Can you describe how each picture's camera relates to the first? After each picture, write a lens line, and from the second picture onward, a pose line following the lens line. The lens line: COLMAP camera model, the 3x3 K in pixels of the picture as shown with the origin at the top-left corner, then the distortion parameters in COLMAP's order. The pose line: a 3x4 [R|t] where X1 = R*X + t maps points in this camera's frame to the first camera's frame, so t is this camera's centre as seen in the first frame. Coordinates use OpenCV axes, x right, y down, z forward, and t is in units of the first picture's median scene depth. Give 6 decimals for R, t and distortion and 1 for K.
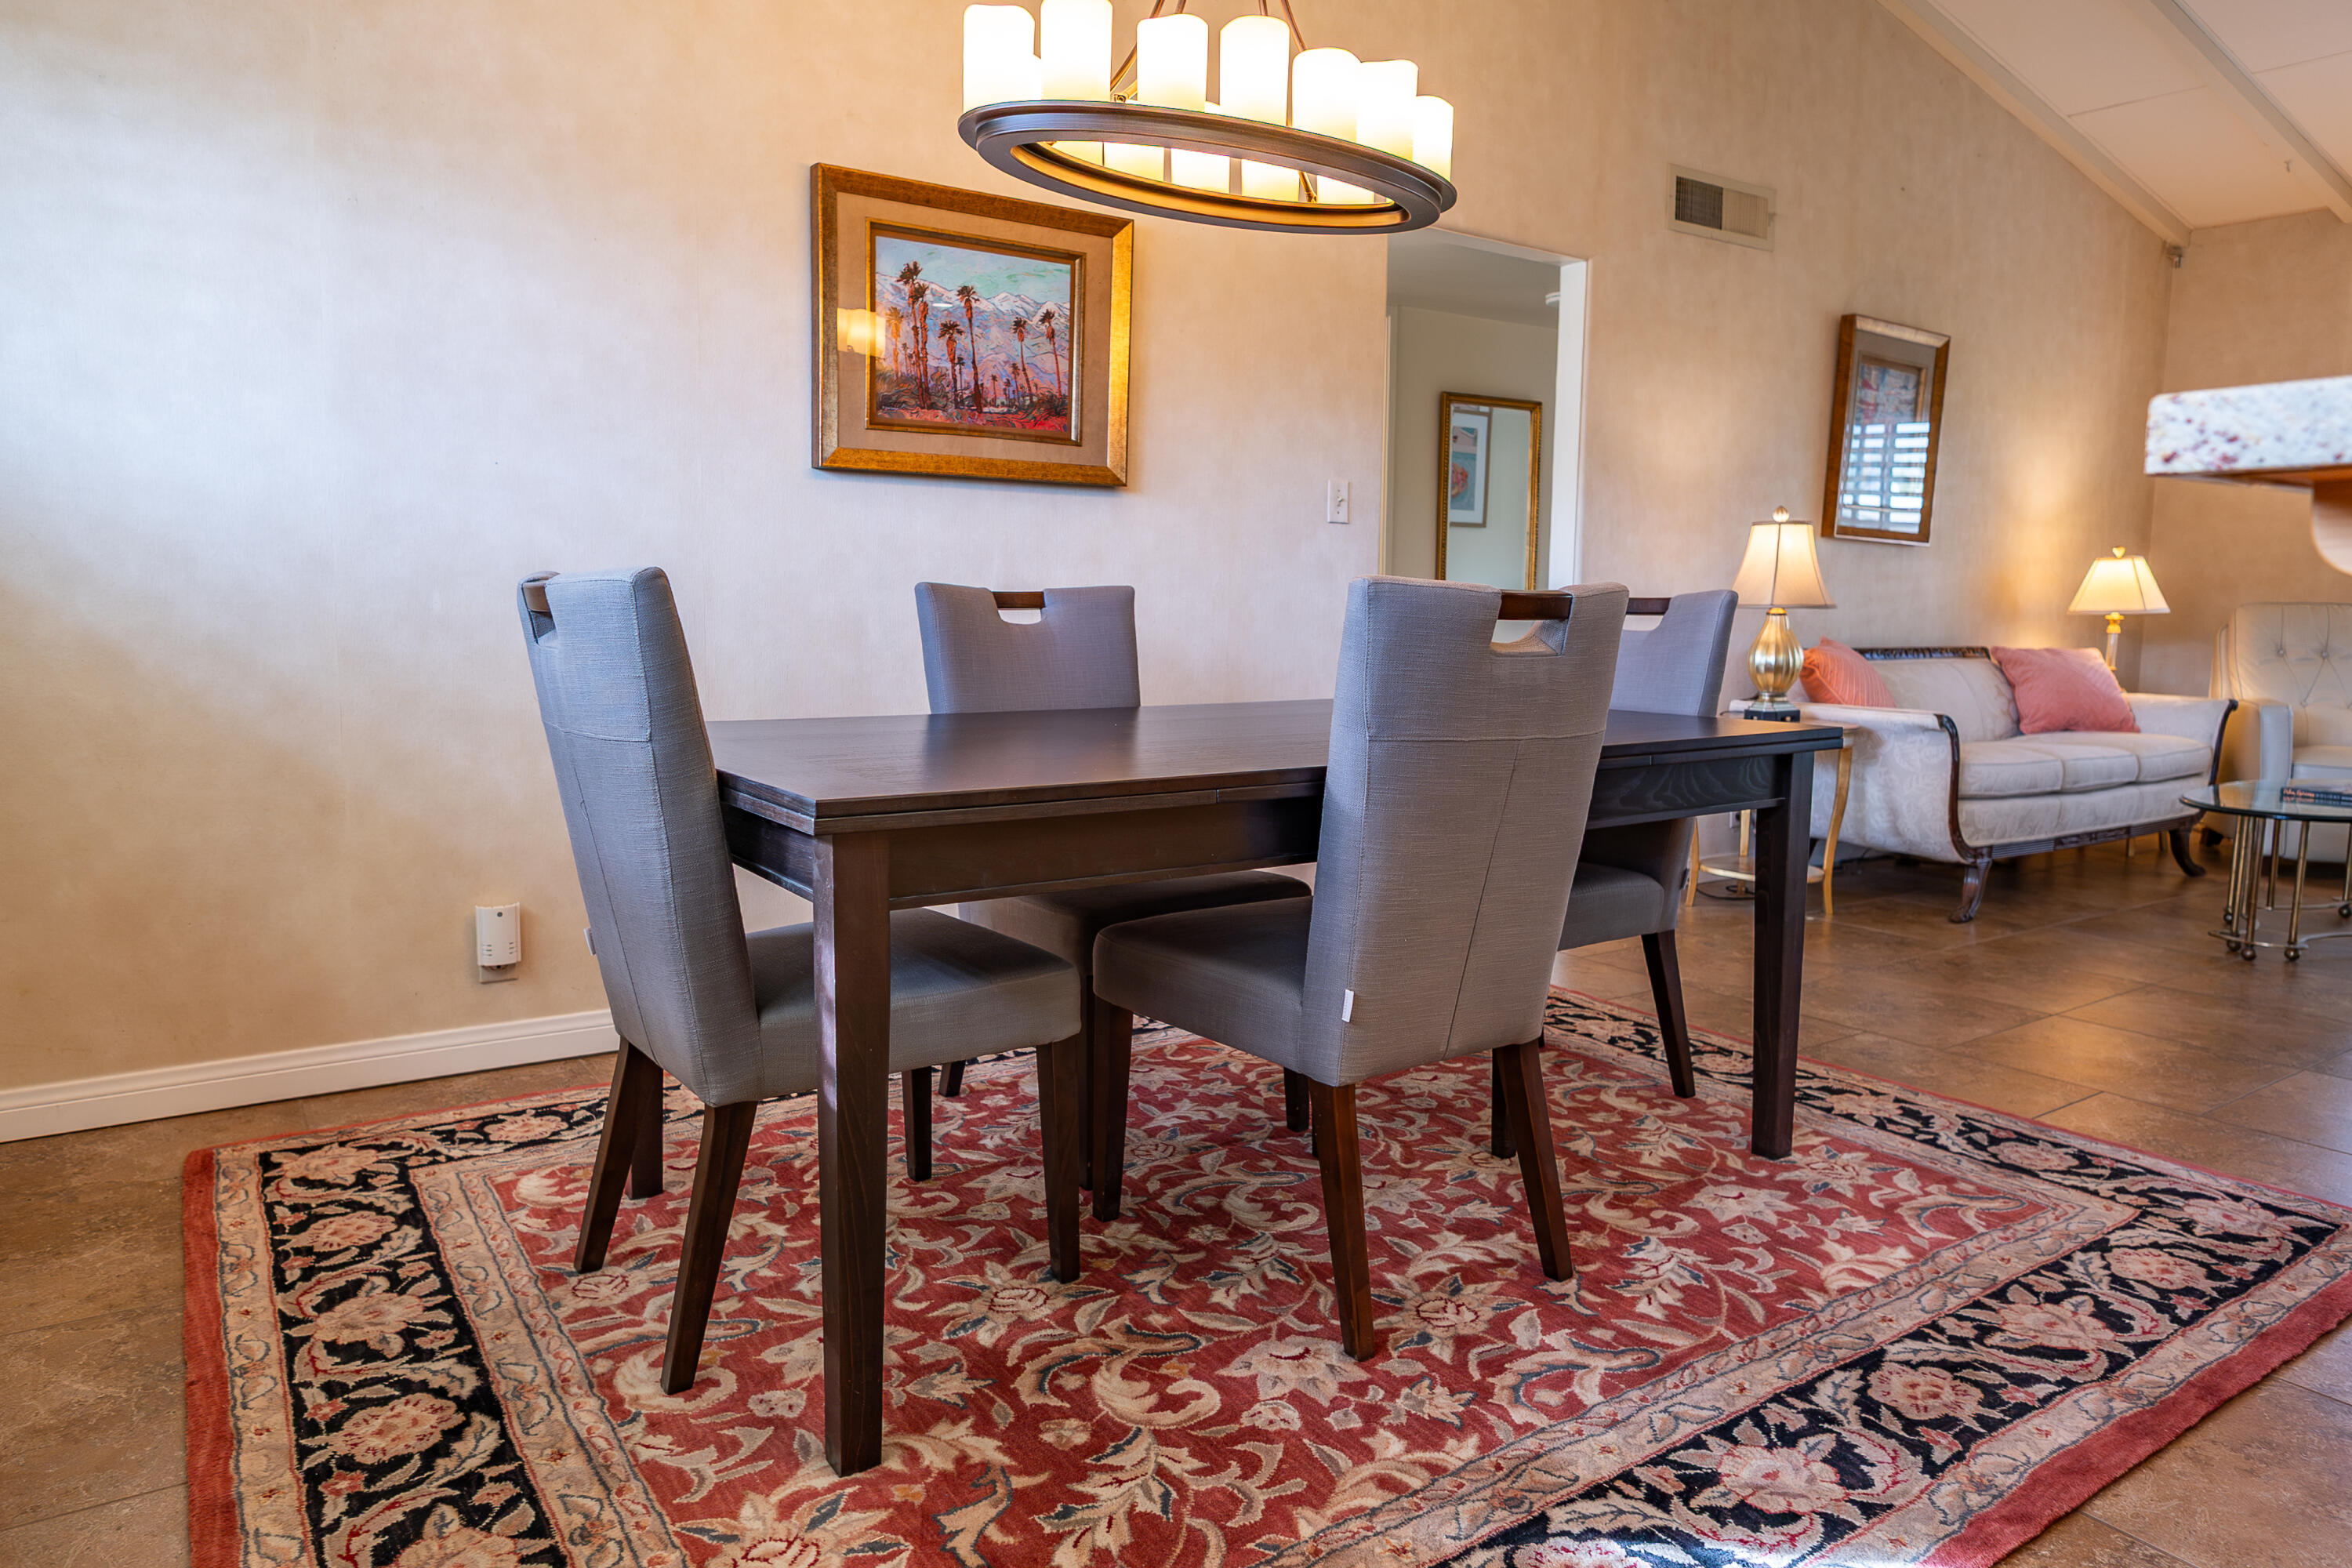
lens RADIAL K [[1472.6, 0, 1167.0], [0, 1472.6, 773.4], [0, 0, 1]] dist [-0.004691, -0.001374]
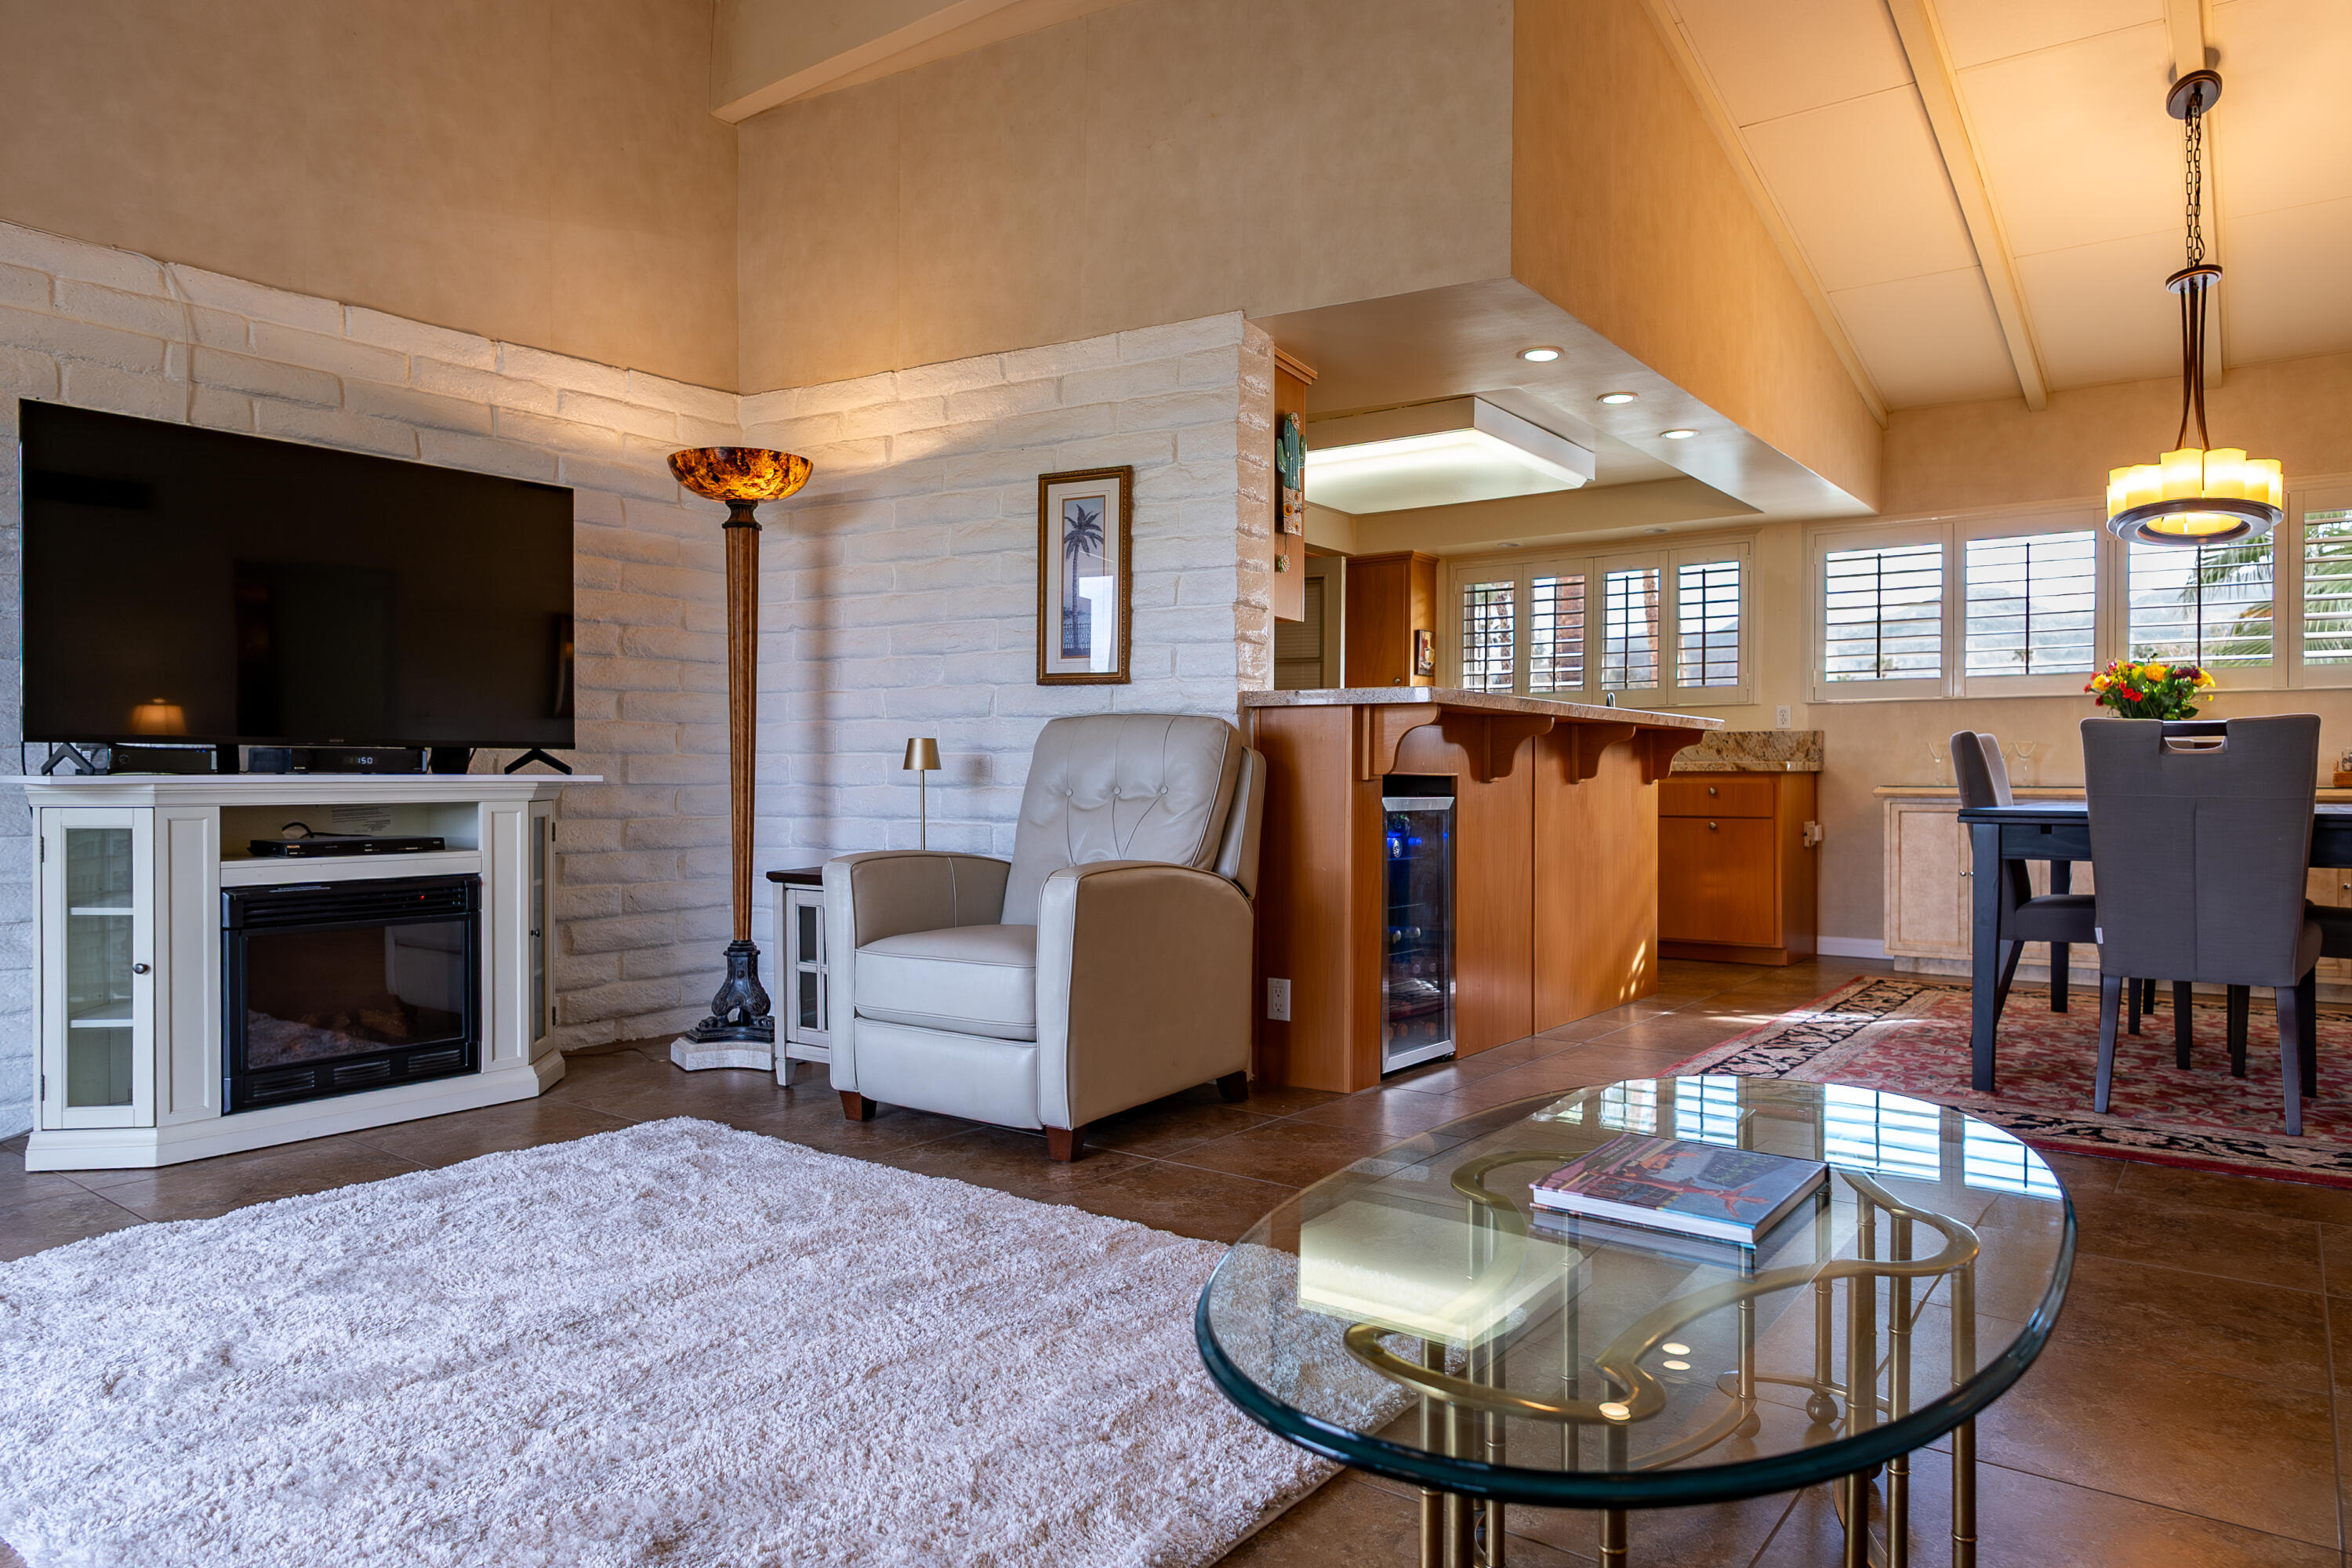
lens RADIAL K [[1461.3, 0, 1176.0], [0, 1461.3, 784.0], [0, 0, 1]] dist [-0.008603, -0.002017]
pose [[-0.944851, -0.009414, -0.327366, 1.628074], [-0.046258, 0.993402, 0.104945, -0.168086], [0.324218, 0.114300, -0.939052, 2.020756]]
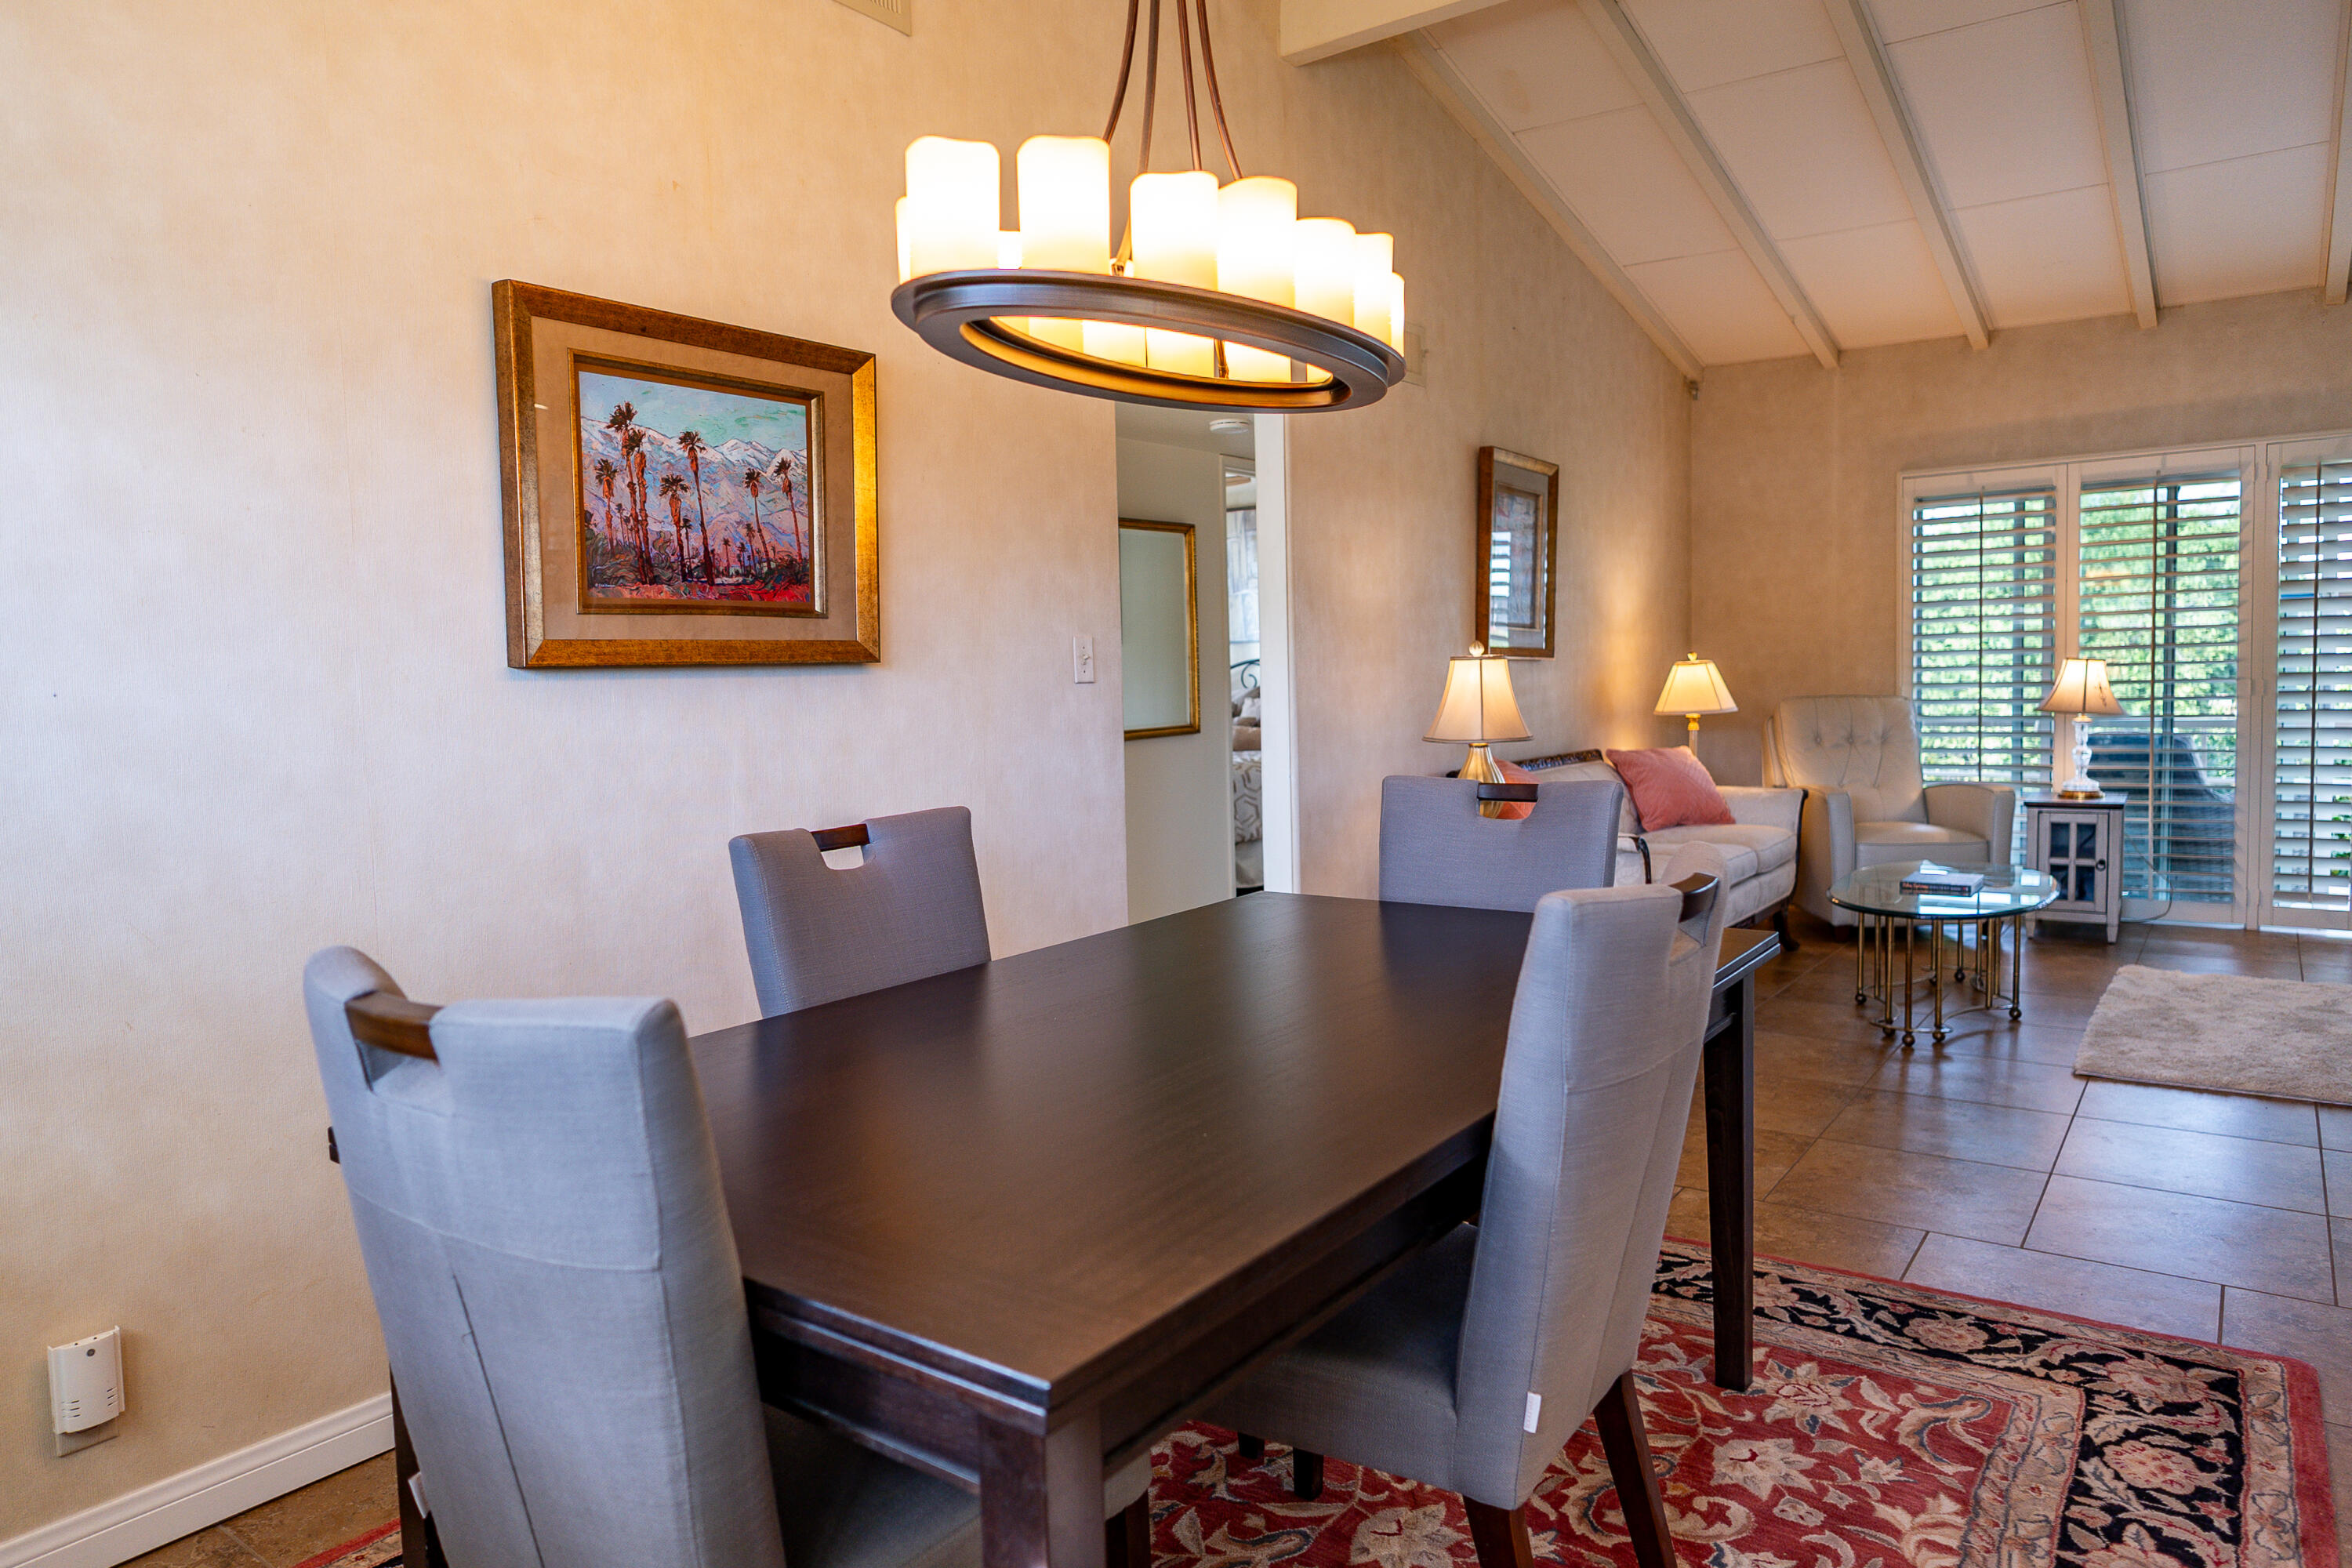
lens RADIAL K [[1472.8, 0, 1170.4], [0, 1472.8, 781.3], [0, 0, 1]] dist [-0.005926, -0.001513]
pose [[0.941232, -0.060503, 0.332297, -0.210690], [0.074350, 0.996807, -0.029103, -0.120633], [-0.329475, 0.052099, 0.942726, 0.199763]]
